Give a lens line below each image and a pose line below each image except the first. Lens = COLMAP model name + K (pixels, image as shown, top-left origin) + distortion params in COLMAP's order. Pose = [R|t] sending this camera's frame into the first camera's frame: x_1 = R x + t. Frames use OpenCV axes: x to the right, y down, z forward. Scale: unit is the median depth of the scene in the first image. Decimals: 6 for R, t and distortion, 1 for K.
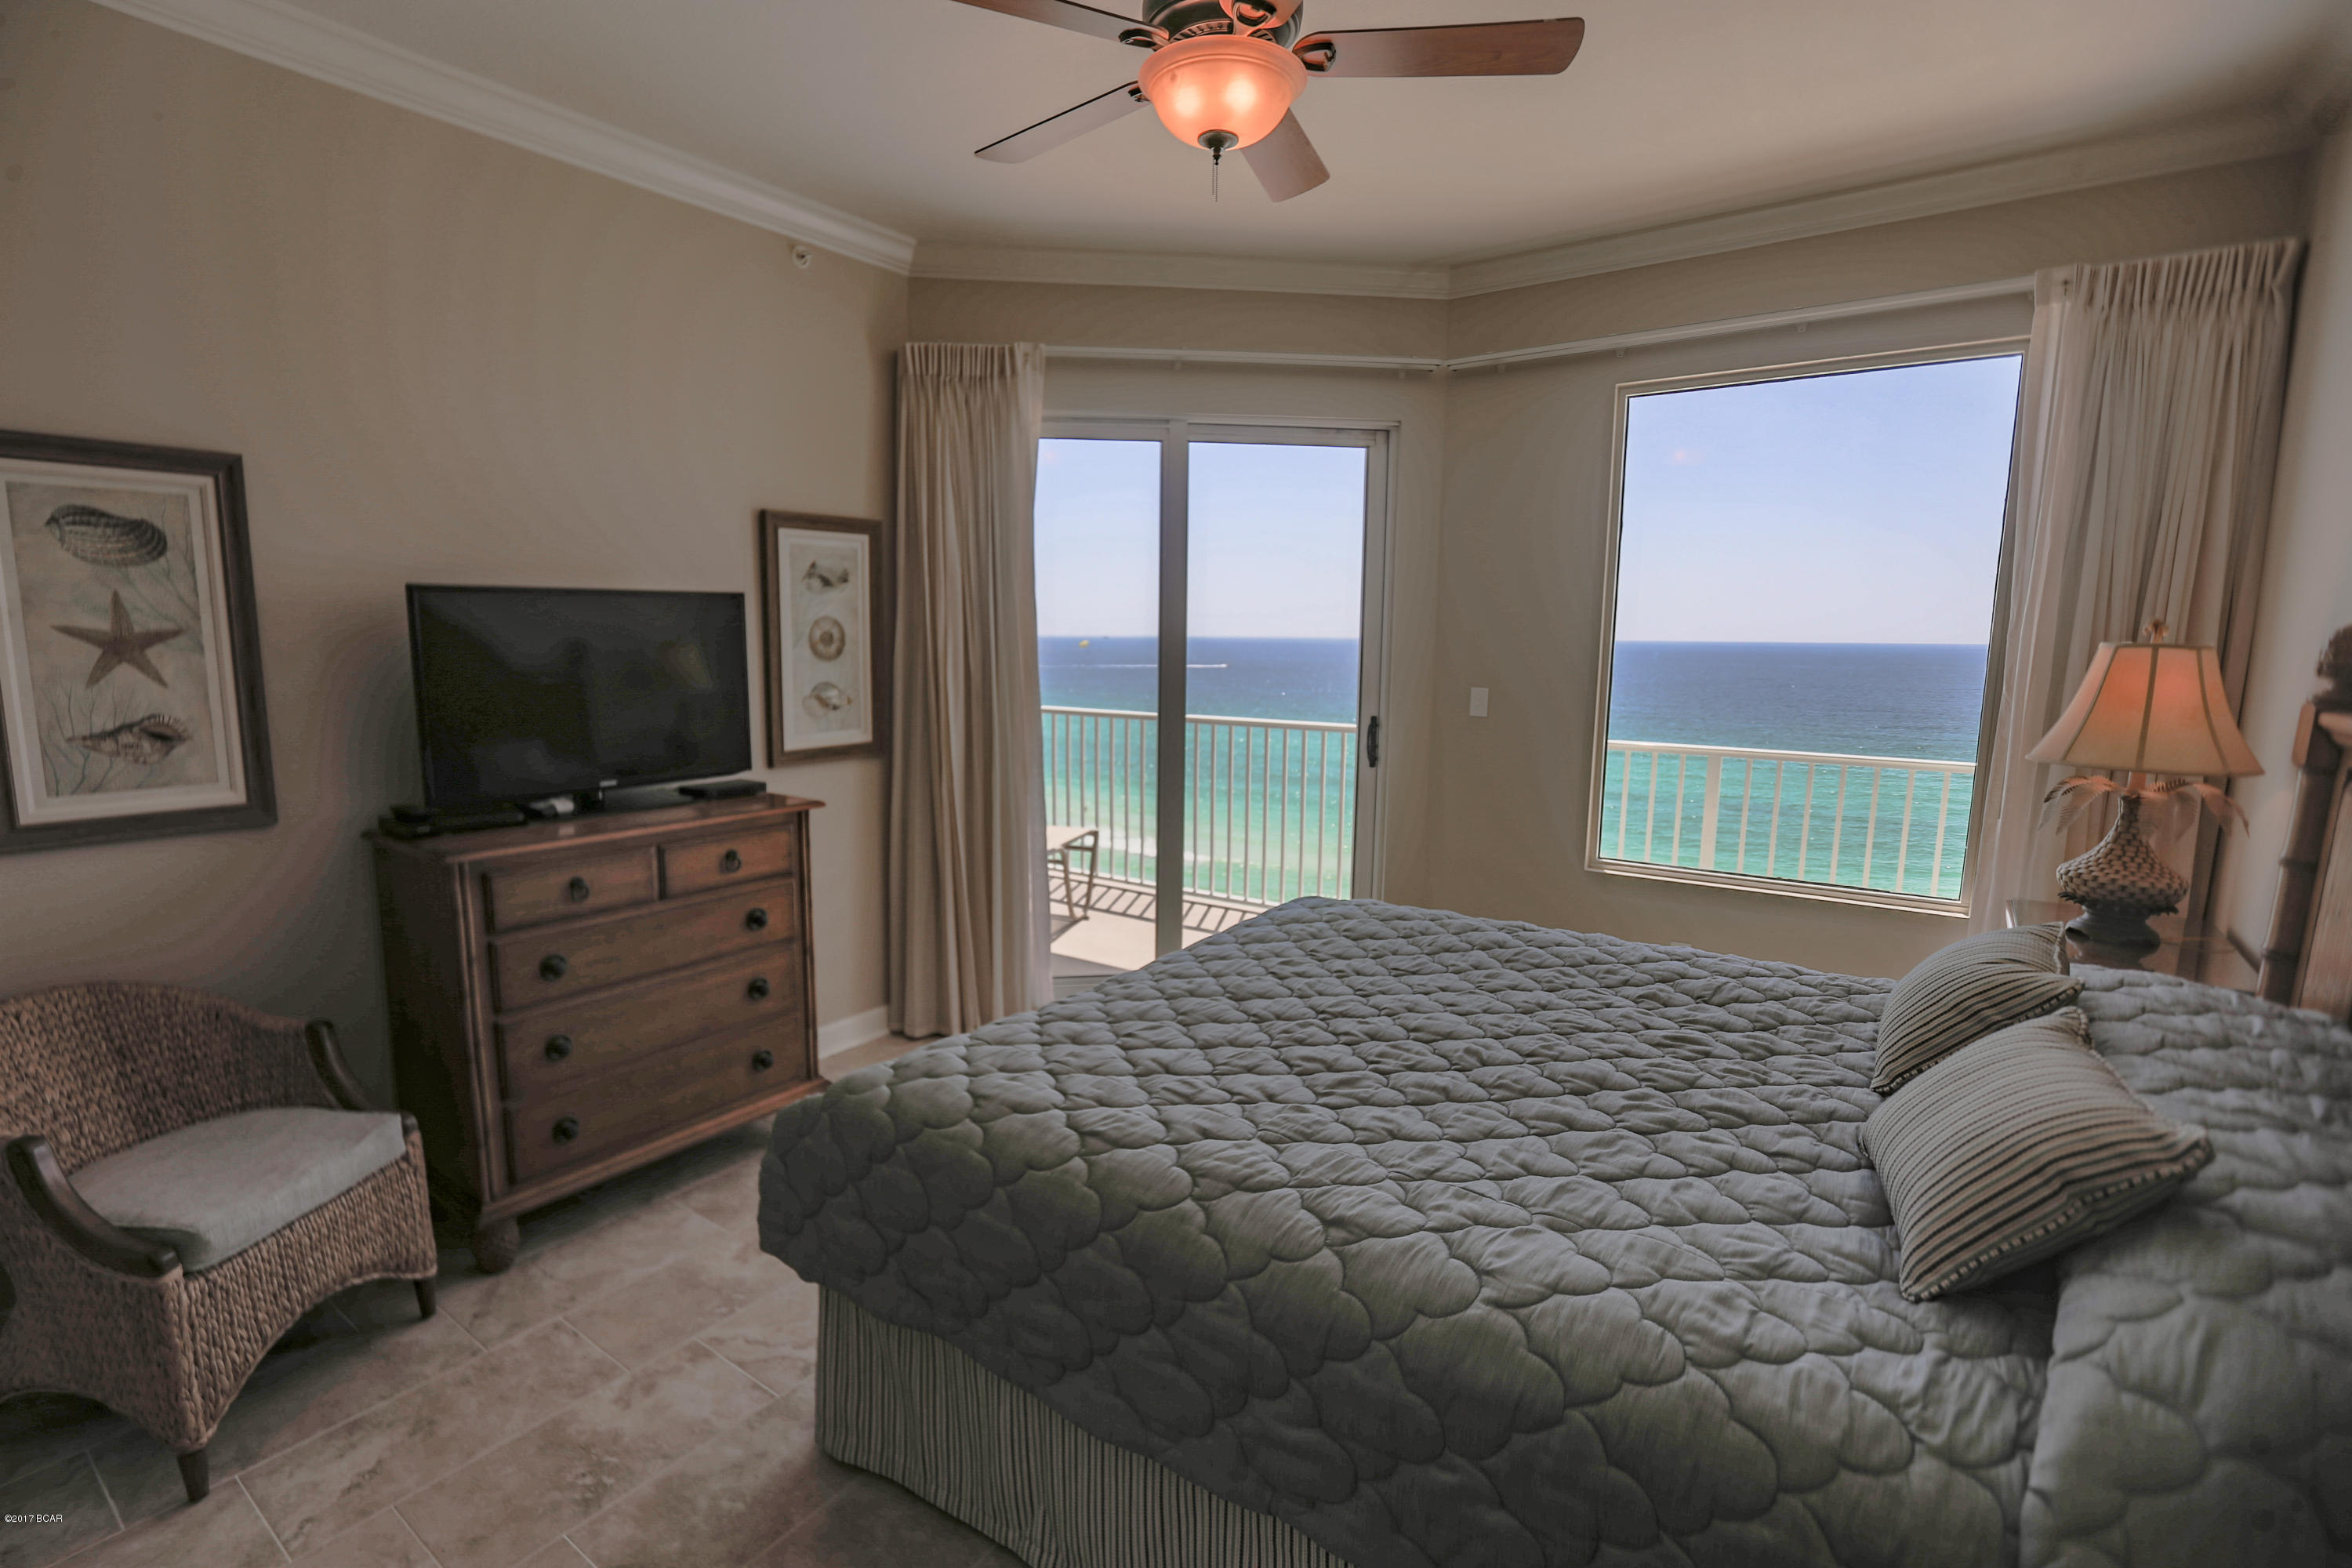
lens RADIAL K [[1098.2, 0, 1180.0], [0, 1098.2, 754.1], [0, 0, 1]] dist [-0.002126, -0.000037]
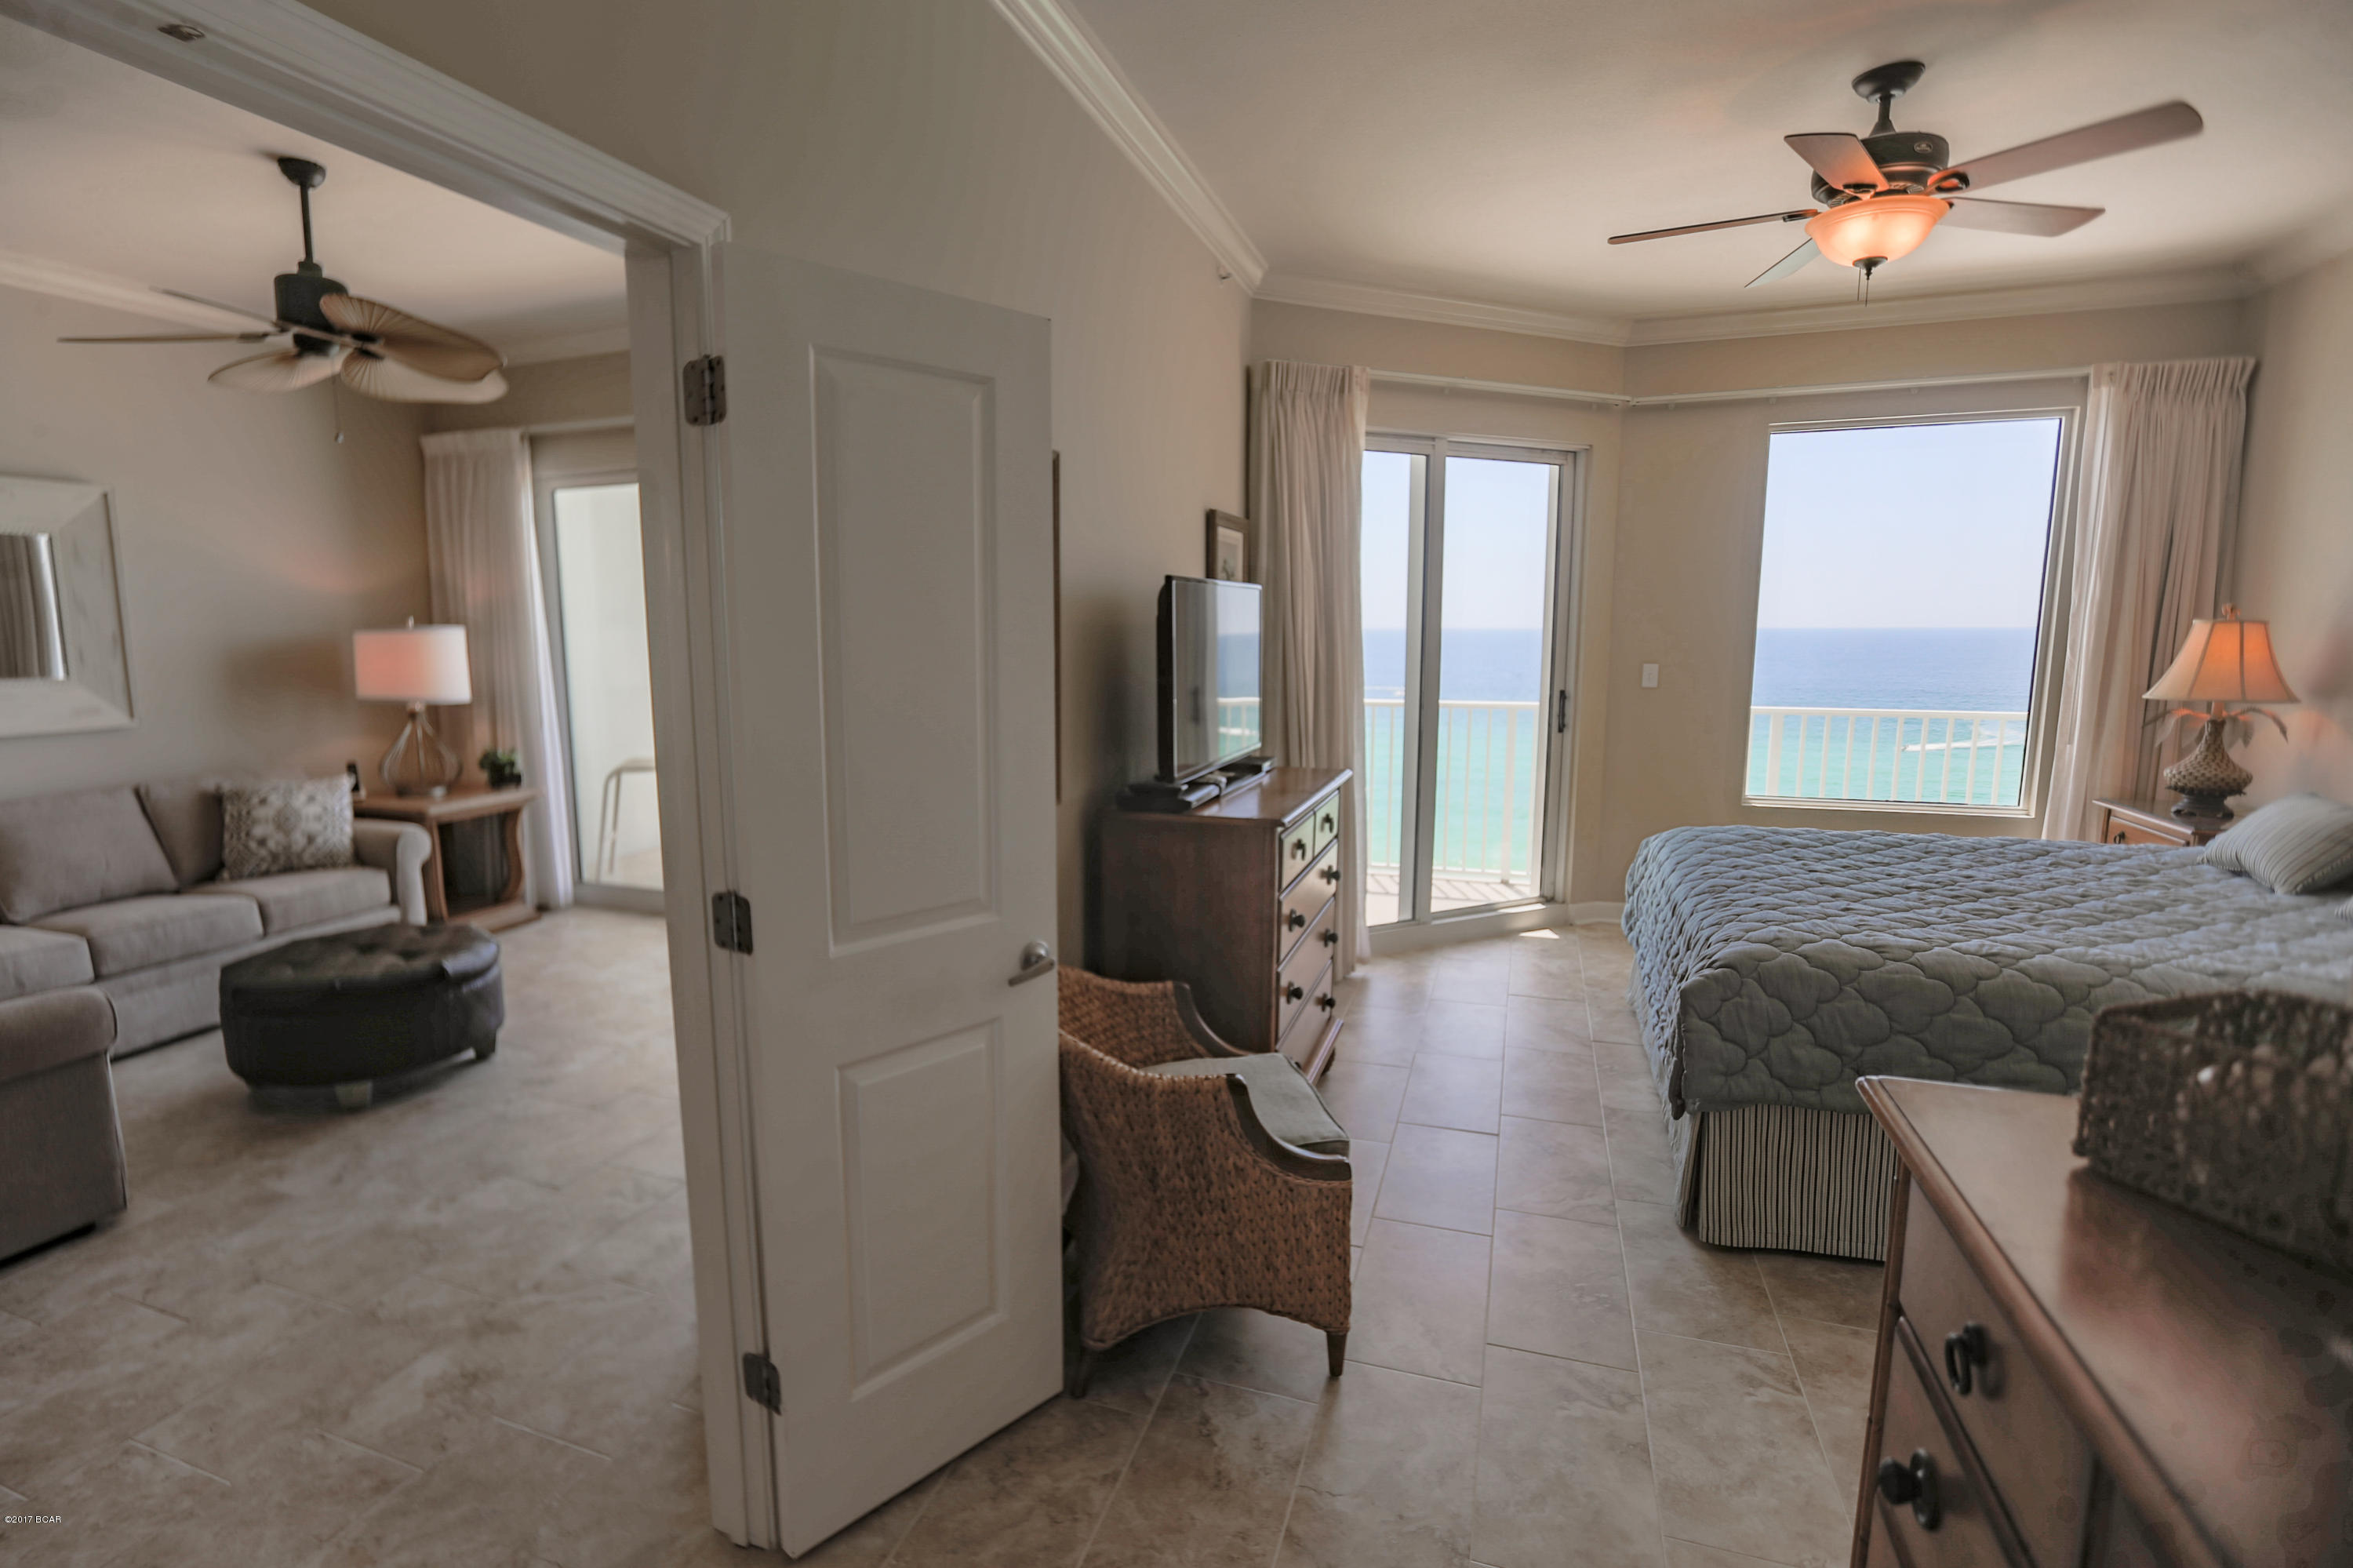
lens RADIAL K [[1075.4, 0, 1176.5], [0, 1075.4, 784.0], [0, 0, 1]] dist [-0.013303, 0.000134]
pose [[0.957894, -0.054925, 0.281821, -0.653620], [0.045489, 0.998167, 0.039922, 0.001662], [-0.283497, -0.025421, 0.958636, -0.015093]]
